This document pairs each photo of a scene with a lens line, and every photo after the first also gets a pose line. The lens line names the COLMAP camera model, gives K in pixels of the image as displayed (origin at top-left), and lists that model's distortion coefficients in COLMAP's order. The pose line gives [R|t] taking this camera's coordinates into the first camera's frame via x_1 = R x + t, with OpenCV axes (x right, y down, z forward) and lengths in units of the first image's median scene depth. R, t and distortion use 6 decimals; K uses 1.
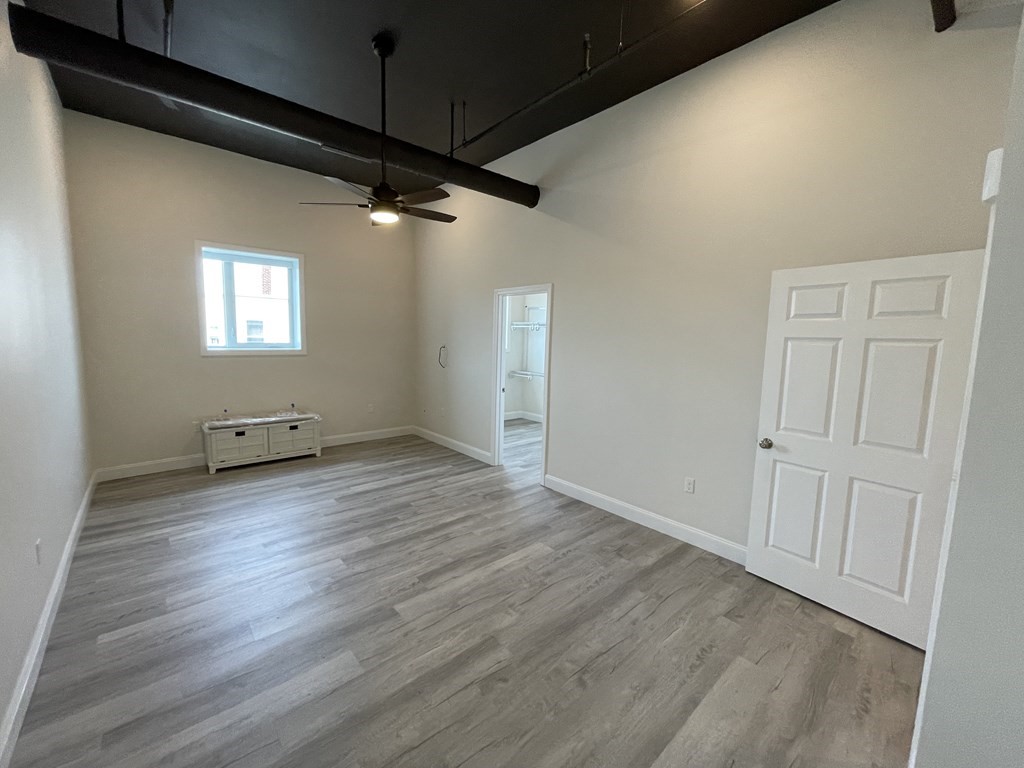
lens RADIAL K [[414.5, 0, 508.3], [0, 414.5, 381.3], [0, 0, 1]] dist [-0.003134, 0.000592]
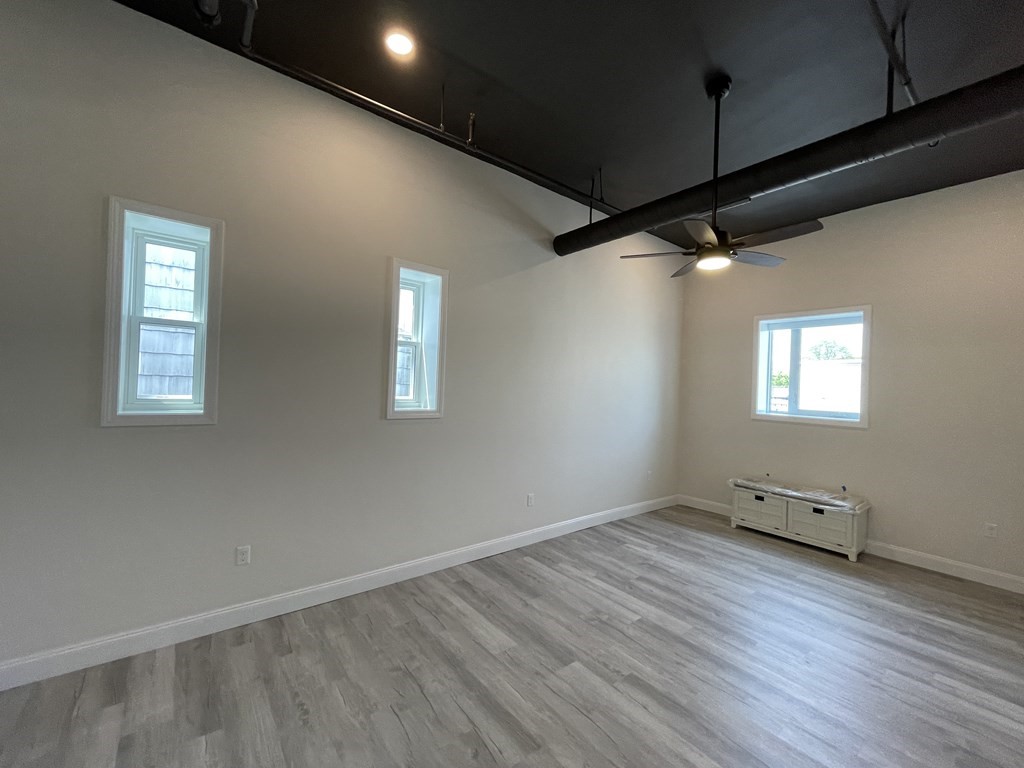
lens RADIAL K [[414.5, 0, 509.3], [0, 414.5, 377.3], [0, 0, 1]] dist [-0.003134, 0.000592]
pose [[-0.041389, -0.042681, -0.998231, 0.396488], [-0.150354, 0.987976, -0.036009, -0.035387], [0.987765, 0.148598, -0.047309, 0.419433]]
